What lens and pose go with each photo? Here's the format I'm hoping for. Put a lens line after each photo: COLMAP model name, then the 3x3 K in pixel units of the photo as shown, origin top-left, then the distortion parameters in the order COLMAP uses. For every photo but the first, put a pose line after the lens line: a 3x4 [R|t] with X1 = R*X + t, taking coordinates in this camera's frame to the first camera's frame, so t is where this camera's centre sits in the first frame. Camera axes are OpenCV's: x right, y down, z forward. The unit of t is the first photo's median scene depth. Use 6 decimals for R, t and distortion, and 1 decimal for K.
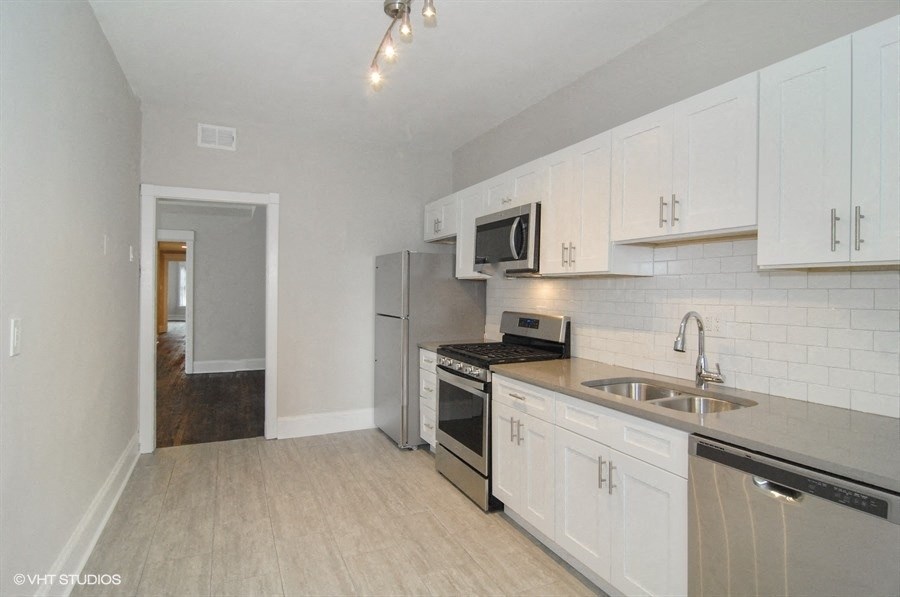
lens RADIAL K [[501.6, 0, 450.0], [0, 501.6, 298.5], [0, 0, 1]] dist [-0.000554, -0.000277]
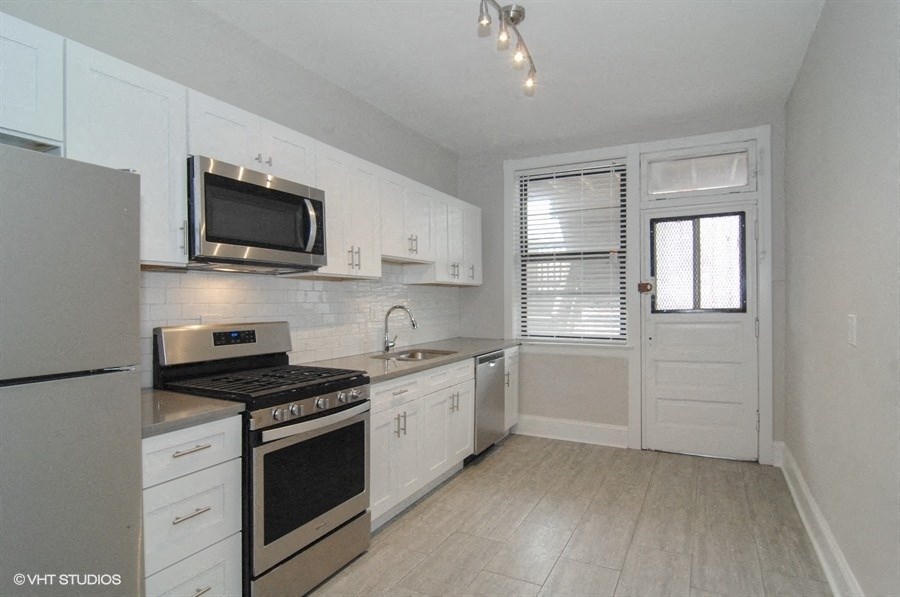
lens RADIAL K [[501.6, 0, 450.0], [0, 501.6, 298.5], [0, 0, 1]] dist [-0.000554, -0.000277]
pose [[-0.625036, -0.006090, 0.780572, -0.777877], [0.006930, 0.999887, 0.013350, -0.017565], [-0.780565, 0.013753, -0.624923, 1.608597]]
